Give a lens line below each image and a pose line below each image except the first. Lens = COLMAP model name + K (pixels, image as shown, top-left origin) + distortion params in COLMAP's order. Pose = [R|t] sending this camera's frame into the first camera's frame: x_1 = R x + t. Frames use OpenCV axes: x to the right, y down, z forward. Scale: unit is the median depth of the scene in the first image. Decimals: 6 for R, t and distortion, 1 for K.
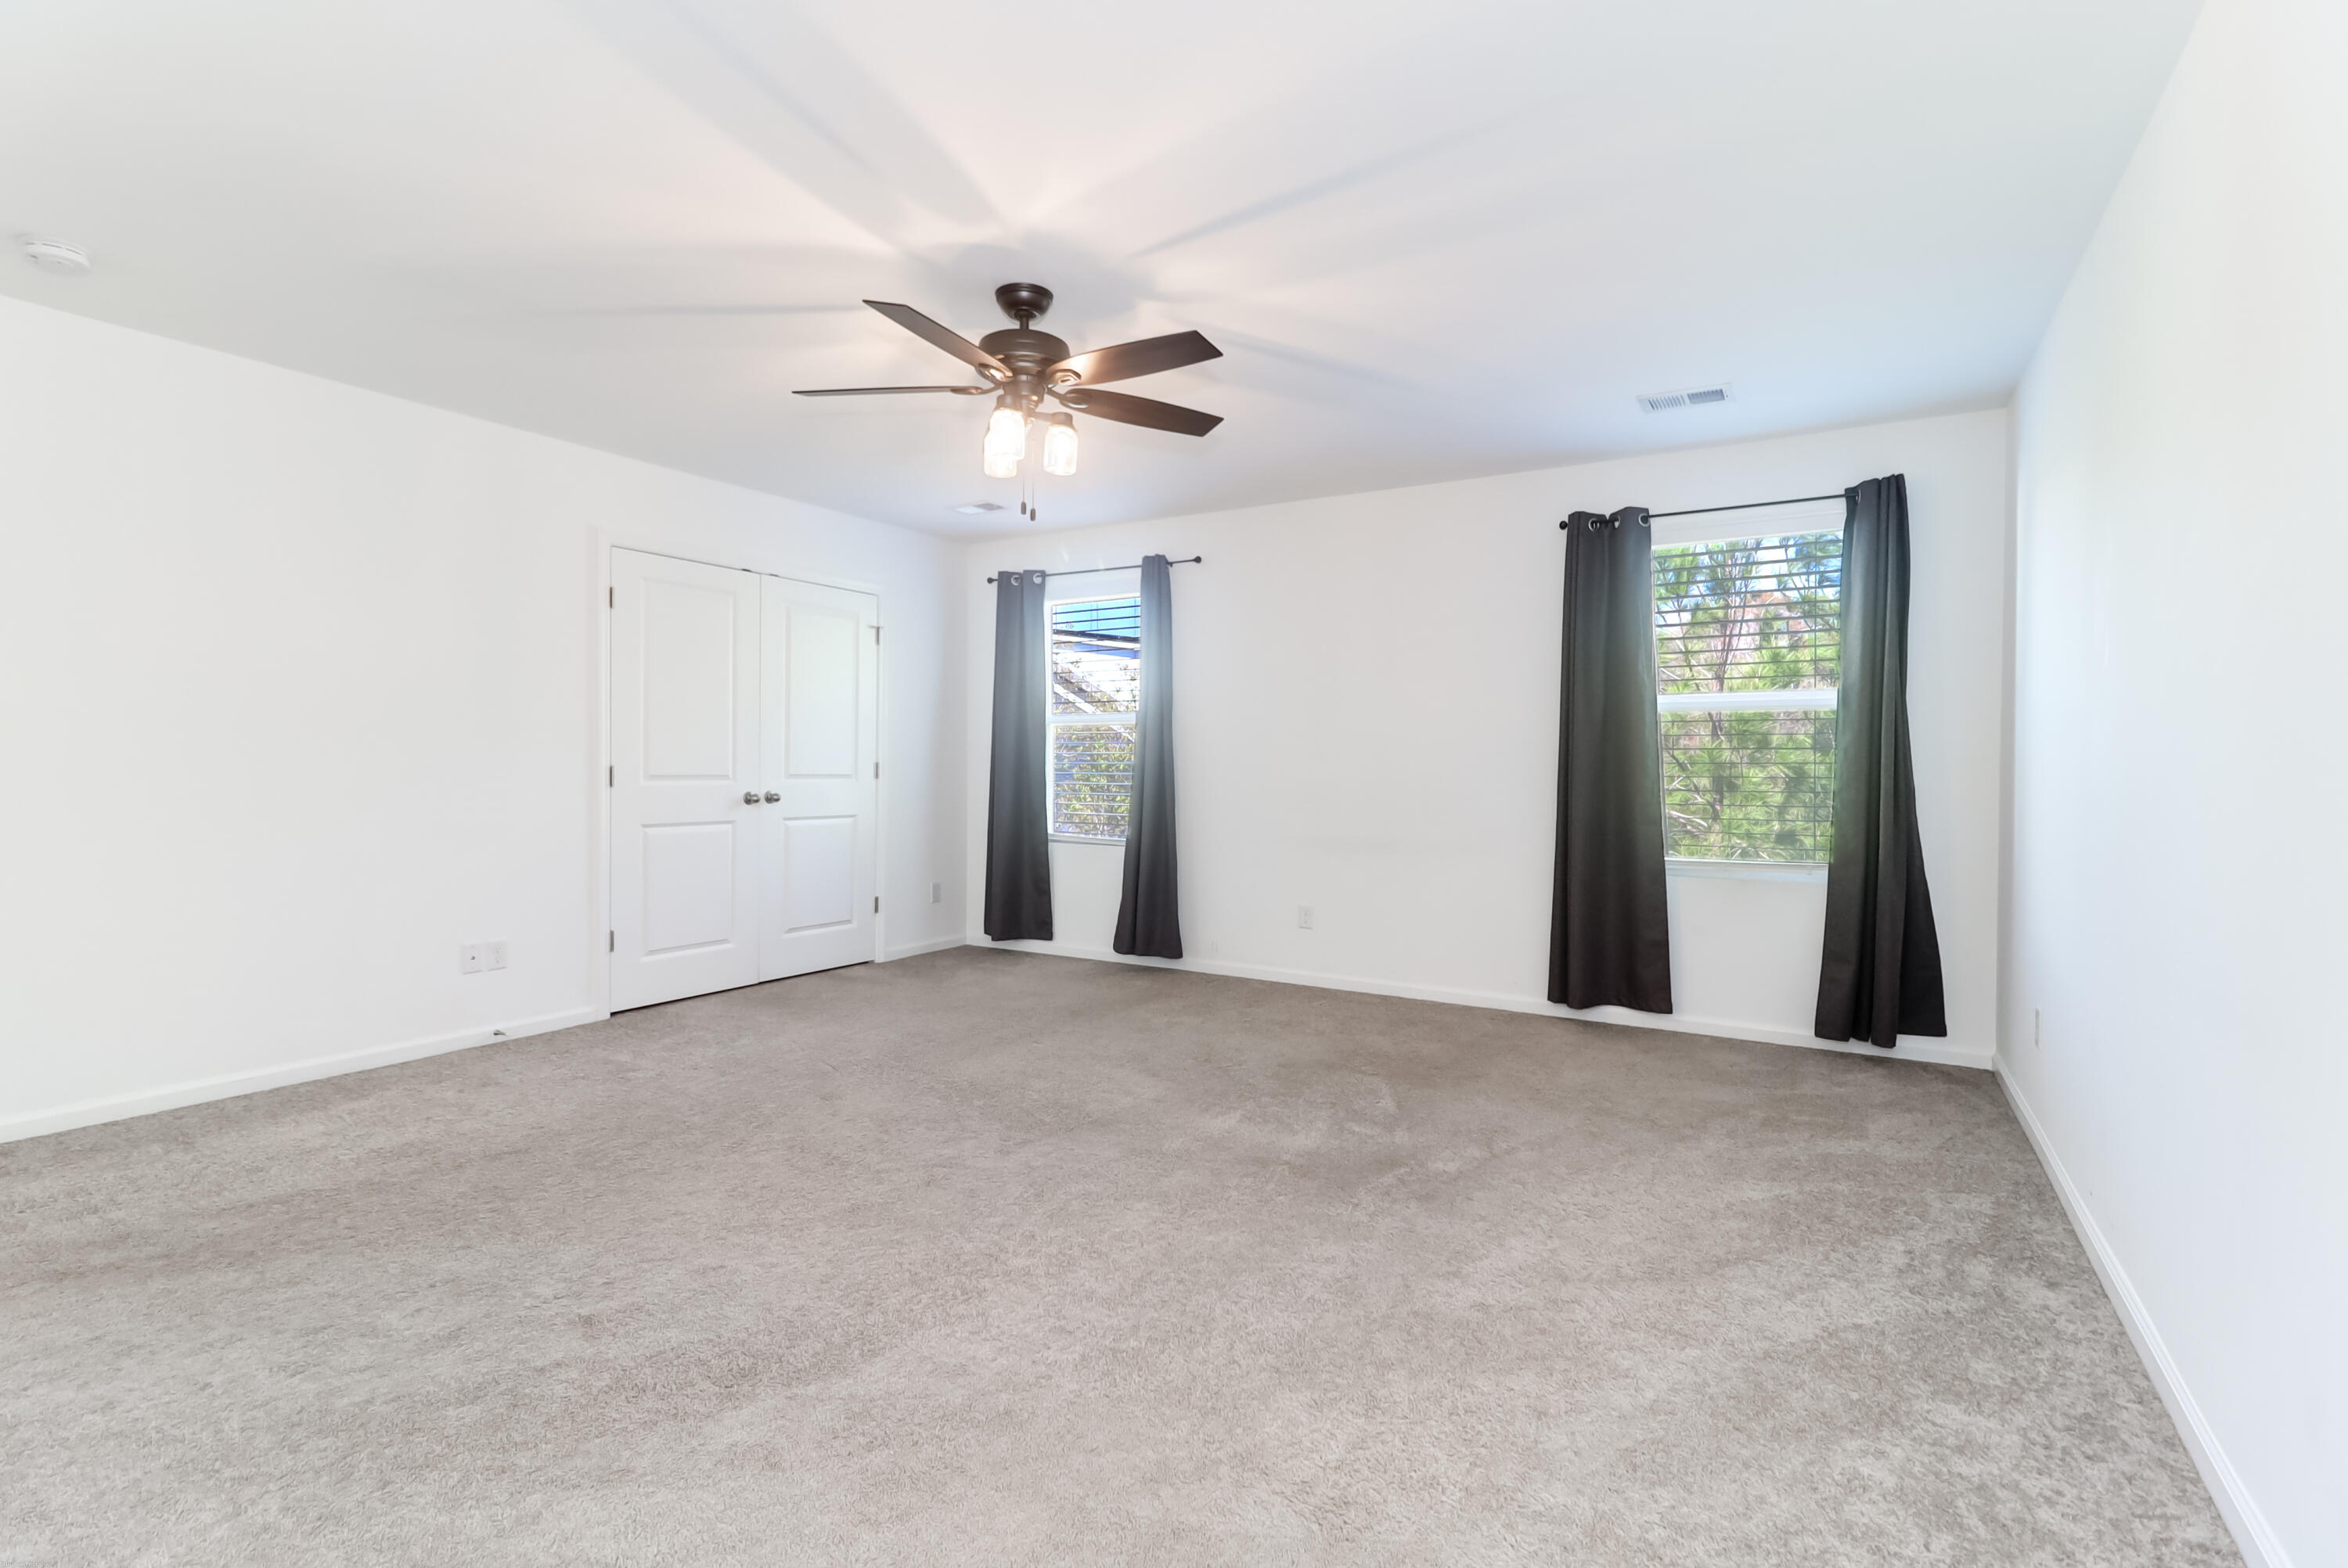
lens RADIAL K [[1079.1, 0, 1170.0], [0, 1079.1, 779.9], [0, 0, 1]] dist [-0.000773, -0.002219]
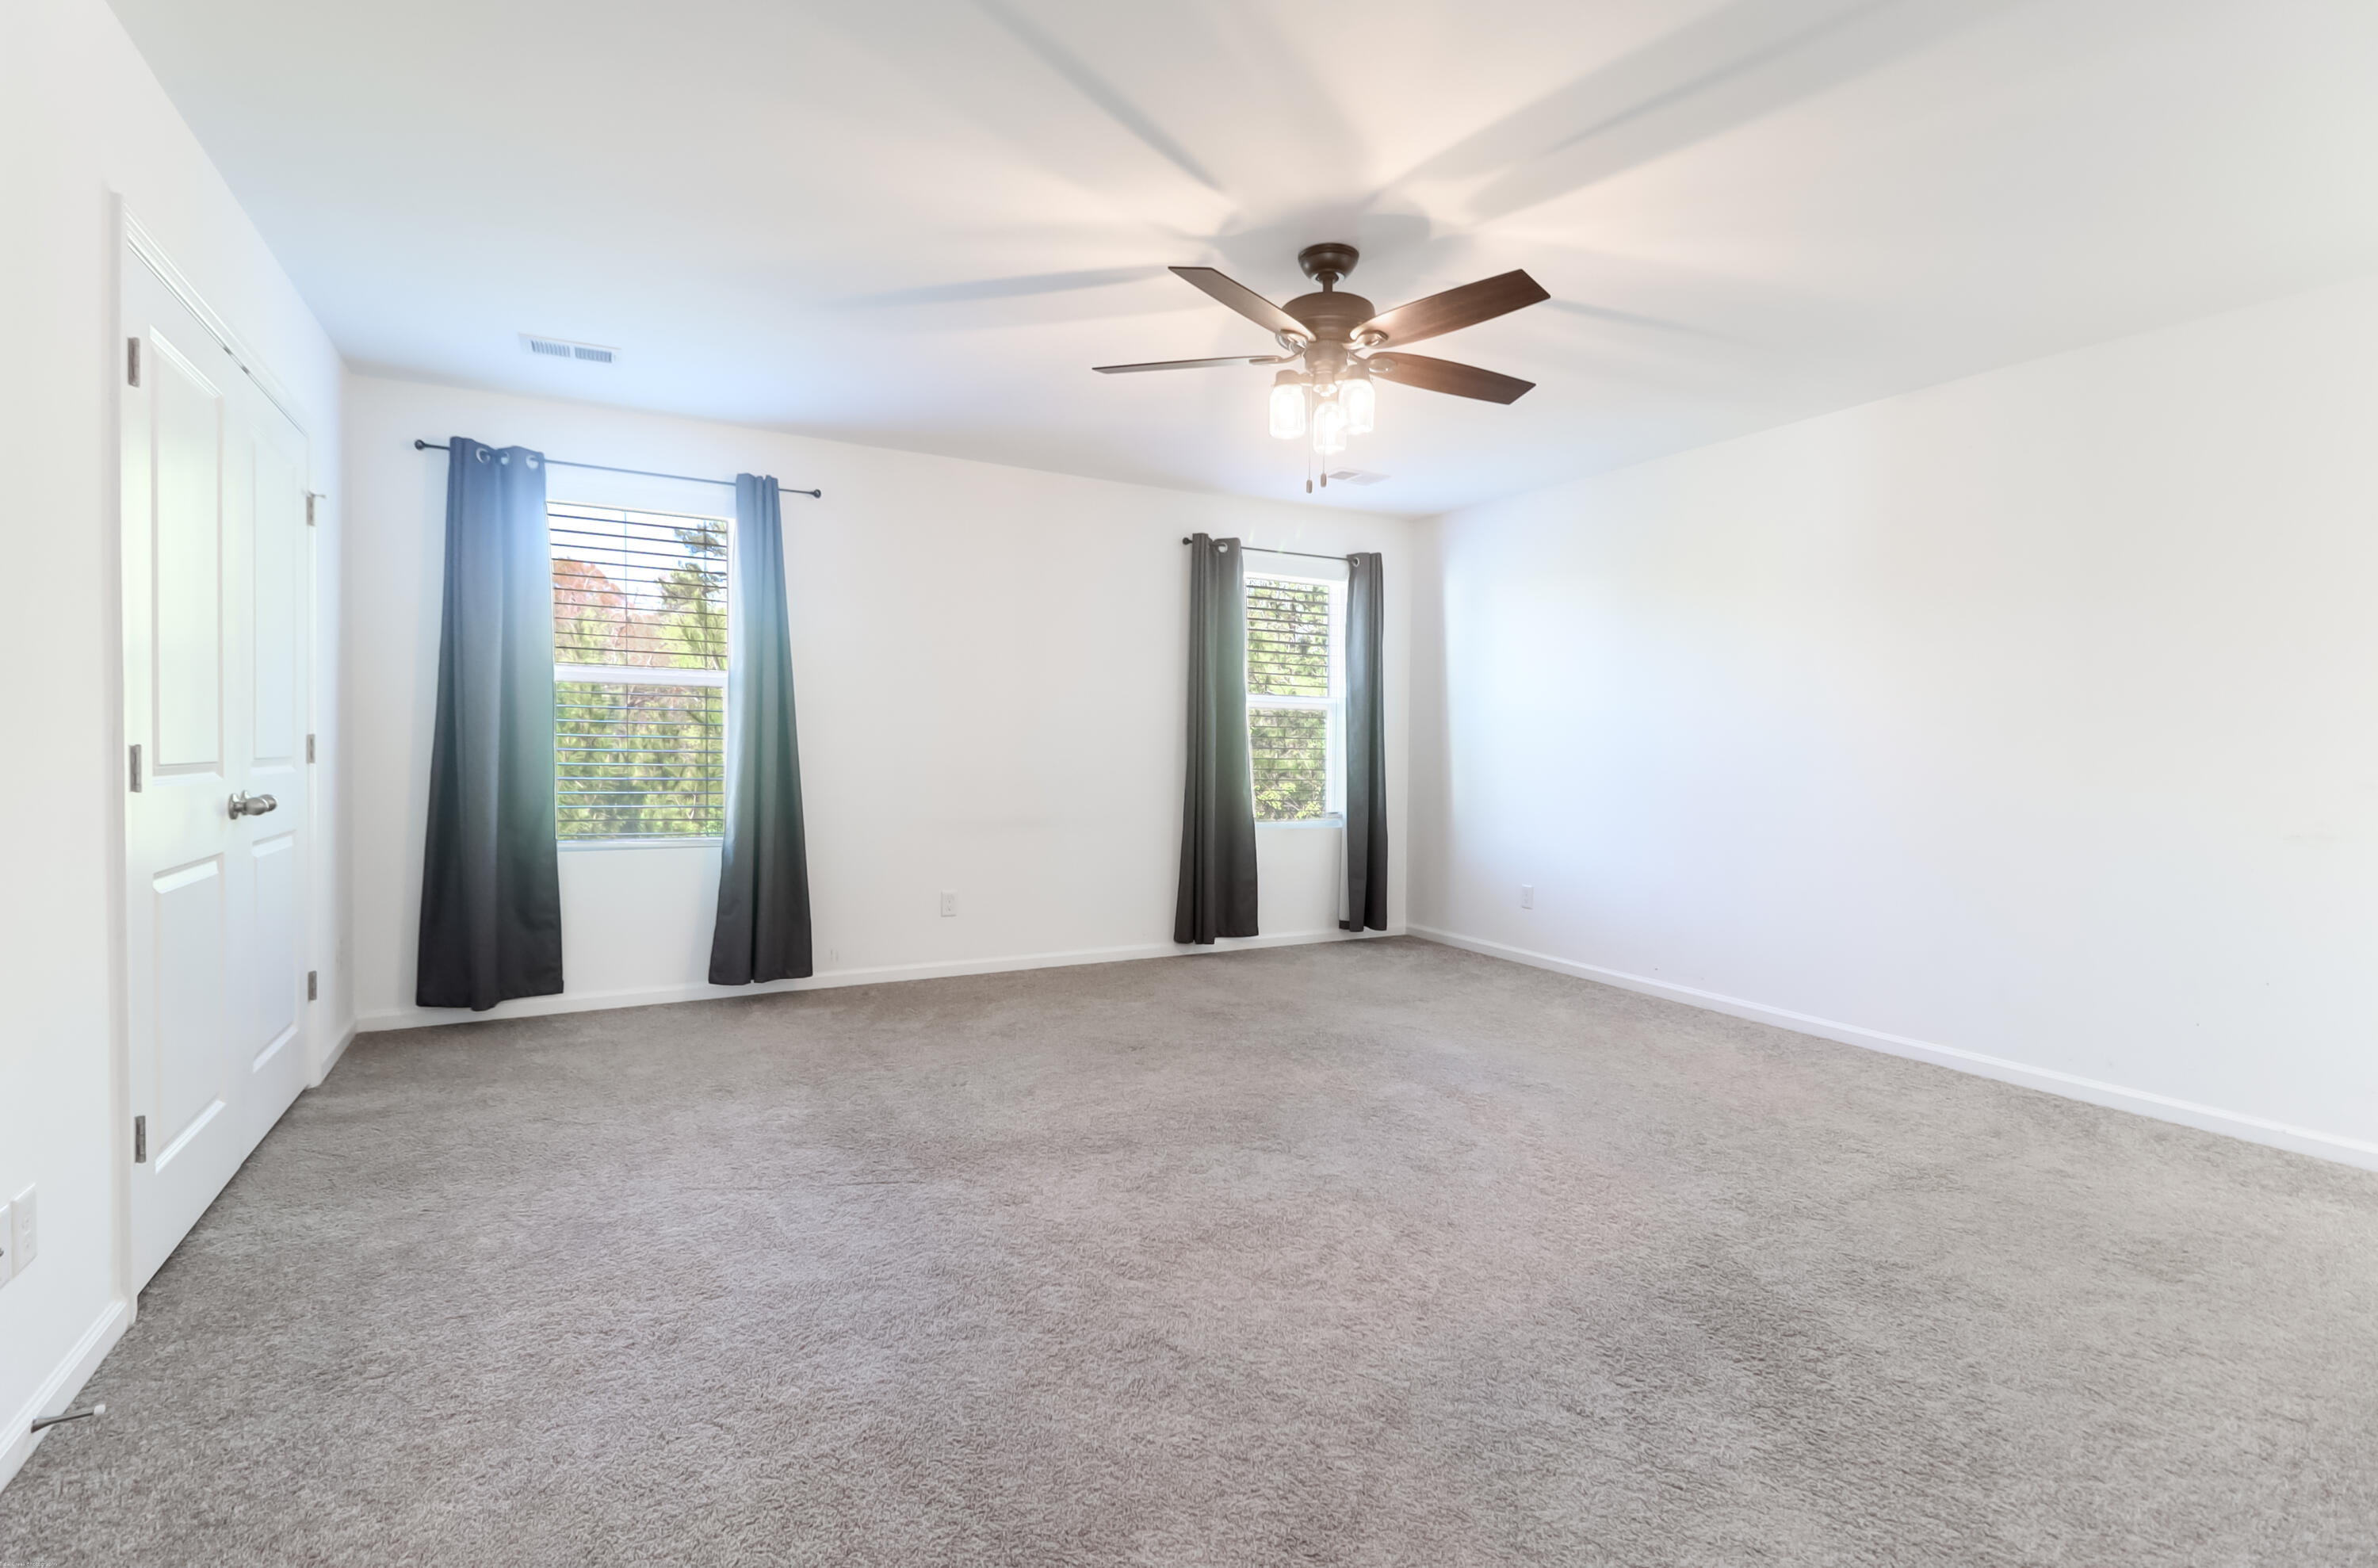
lens RADIAL K [[1077.9, 0, 1180.0], [0, 1077.9, 771.0], [0, 0, 1]] dist [-0.004674, -0.000163]
pose [[0.499694, -0.021550, 0.865934, -0.550574], [0.002895, 0.999726, 0.023209, -0.008987], [-0.866197, -0.009091, 0.499620, 0.338456]]
